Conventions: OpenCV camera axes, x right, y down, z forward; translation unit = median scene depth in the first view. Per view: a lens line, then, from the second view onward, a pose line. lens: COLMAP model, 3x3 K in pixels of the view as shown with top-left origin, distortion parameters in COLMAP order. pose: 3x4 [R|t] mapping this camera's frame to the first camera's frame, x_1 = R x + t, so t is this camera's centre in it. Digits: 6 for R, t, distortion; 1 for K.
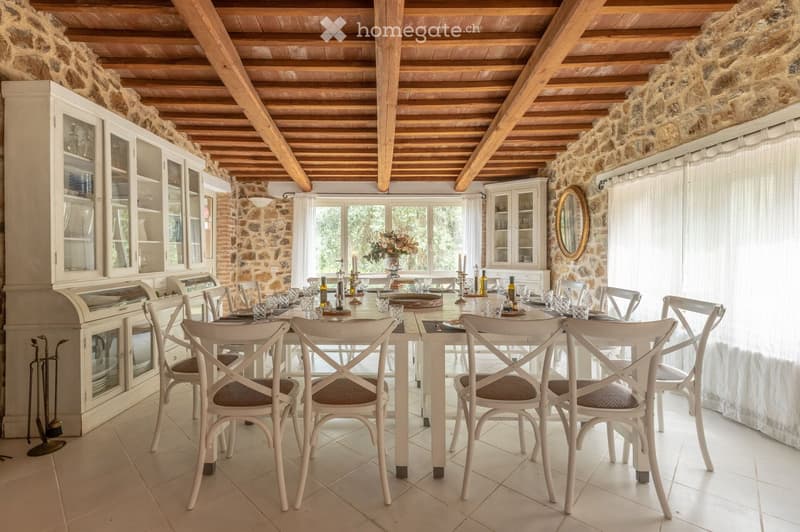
lens RADIAL K [[362.0, 0, 375.4], [0, 362.0, 249.8], [0, 0, 1]] dist [0.004201, 0.000474]
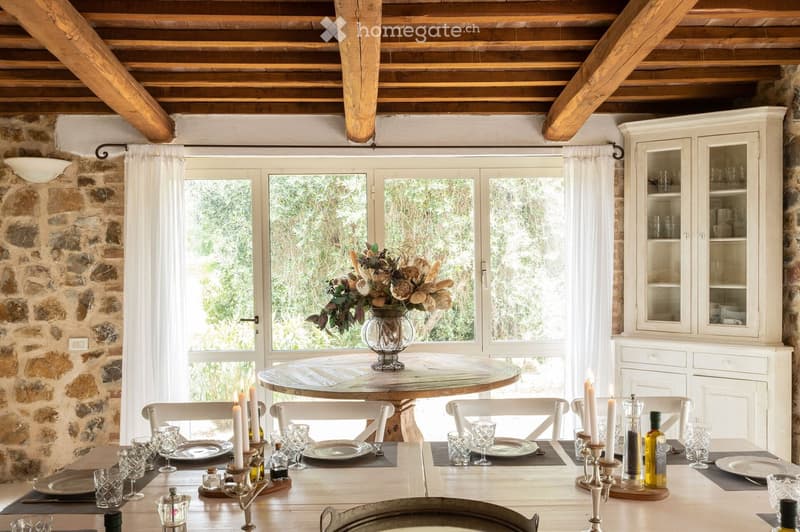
lens RADIAL K [[784.9, 0, 400.4], [0, 784.9, 265.4], [0, 0, 1]] dist [-0.011399, 0.000000]
pose [[0.998583, -0.012139, 0.051816, 0.020540], [0.010734, 0.999569, 0.027319, -0.054213], [-0.052126, -0.026724, 0.998283, 0.176928]]
